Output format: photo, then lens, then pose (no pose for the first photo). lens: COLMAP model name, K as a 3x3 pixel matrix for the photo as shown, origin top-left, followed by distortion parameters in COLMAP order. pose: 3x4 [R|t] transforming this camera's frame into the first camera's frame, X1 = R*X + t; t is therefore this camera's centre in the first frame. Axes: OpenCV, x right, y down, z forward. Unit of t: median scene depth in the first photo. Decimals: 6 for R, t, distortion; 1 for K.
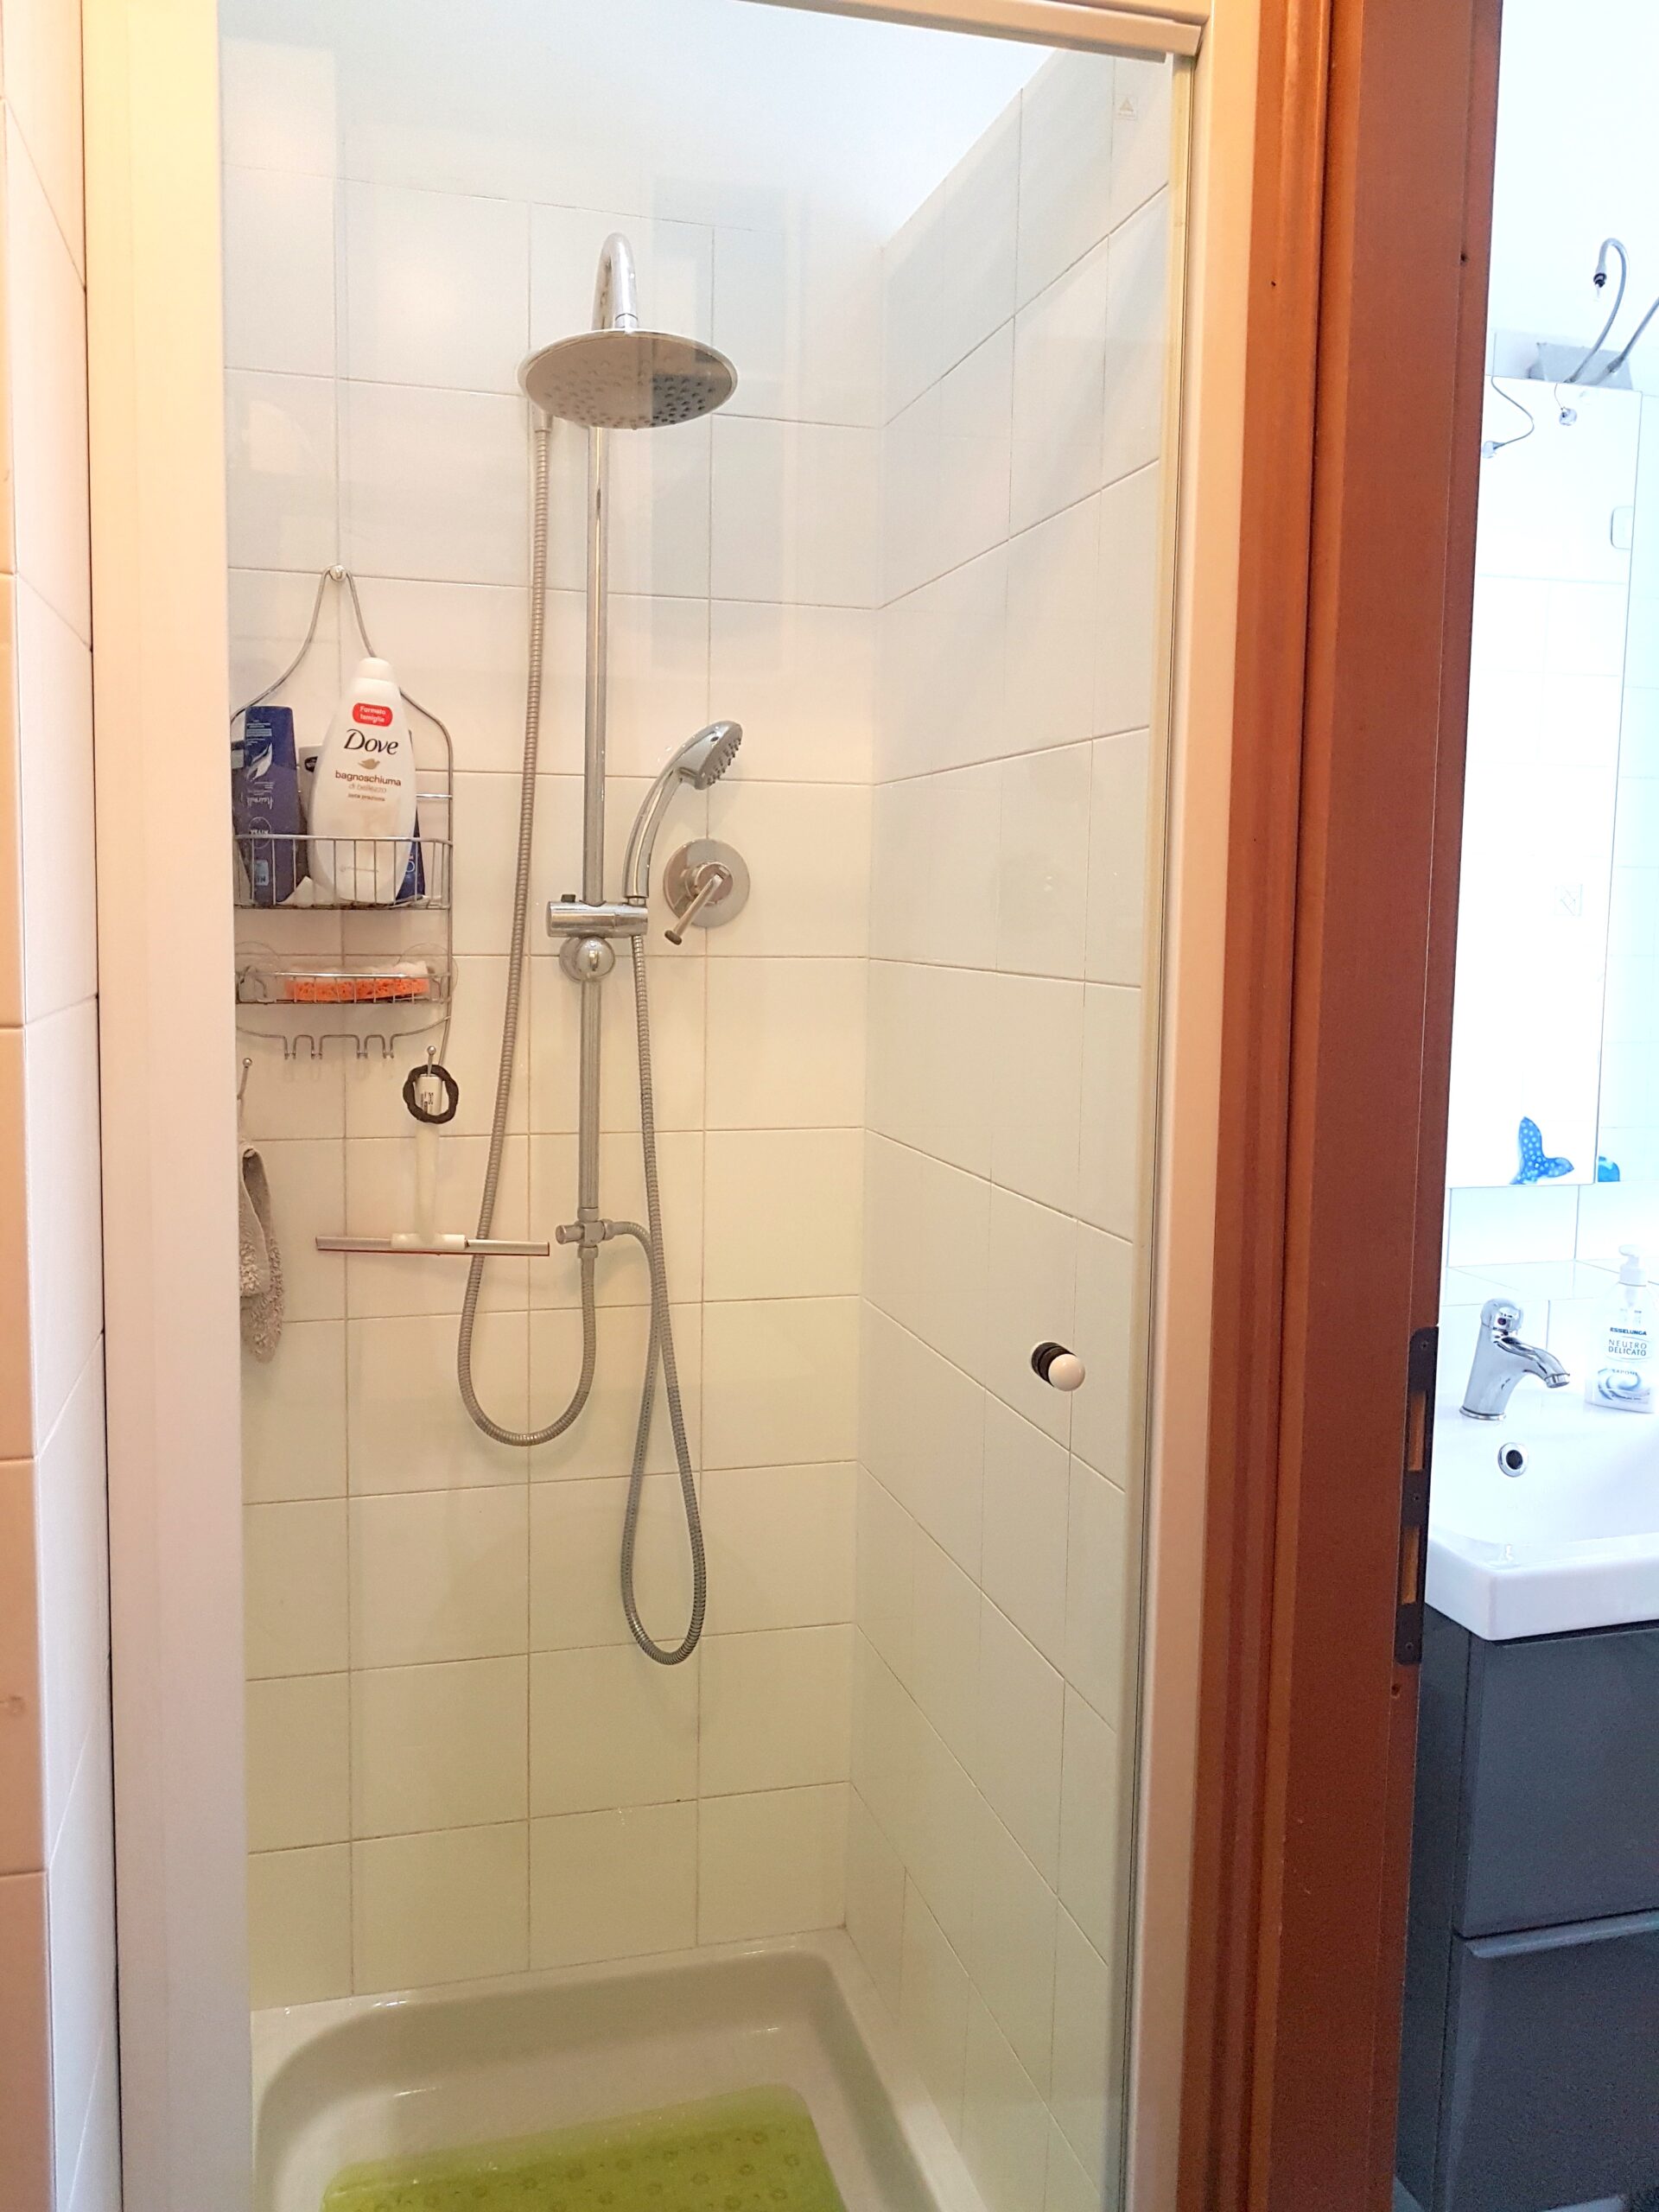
lens RADIAL K [[1734.2, 0, 826.4], [0, 1734.2, 1102.5], [0, 0, 1]] dist [0.009486, -0.026849]
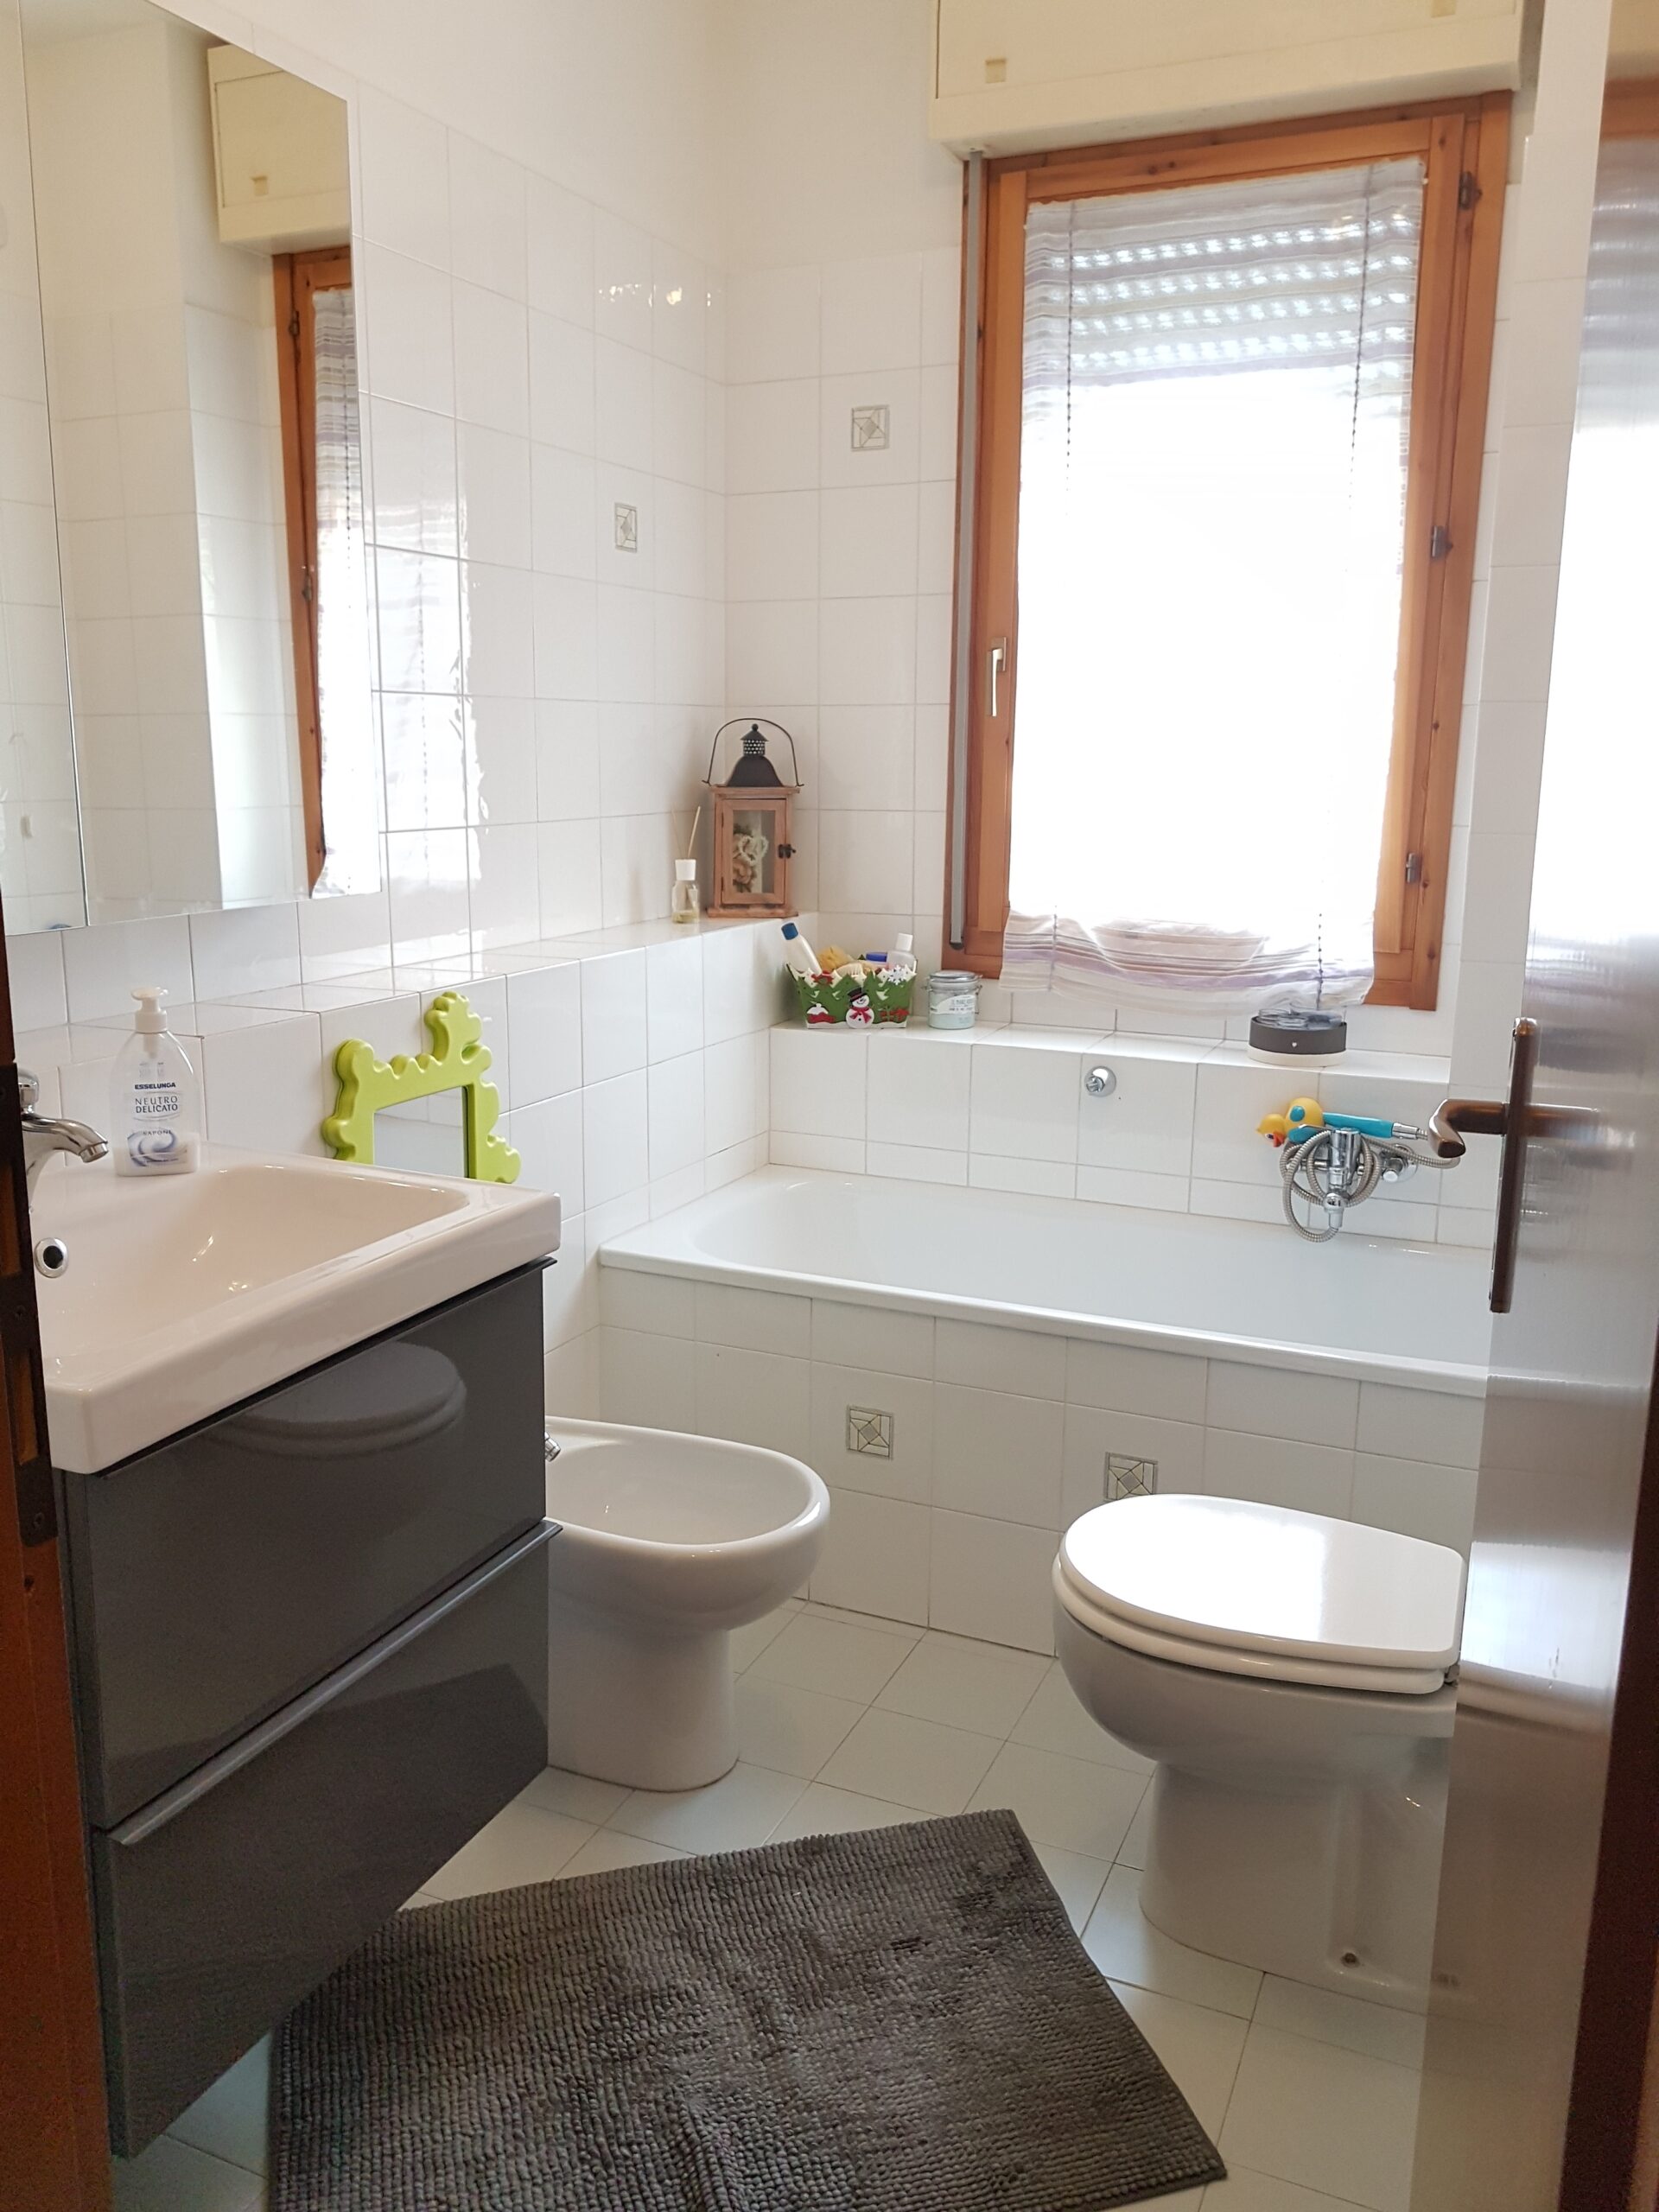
lens RADIAL K [[1734.2, 0, 826.8], [0, 1734.2, 1101.1], [0, 0, 1]] dist [0.009486, -0.026849]
pose [[0.643422, -0.160883, 0.748415, 0.022560], [0.077505, 0.986333, 0.145395, 0.038216], [-0.761578, -0.035545, 0.647098, 0.173200]]
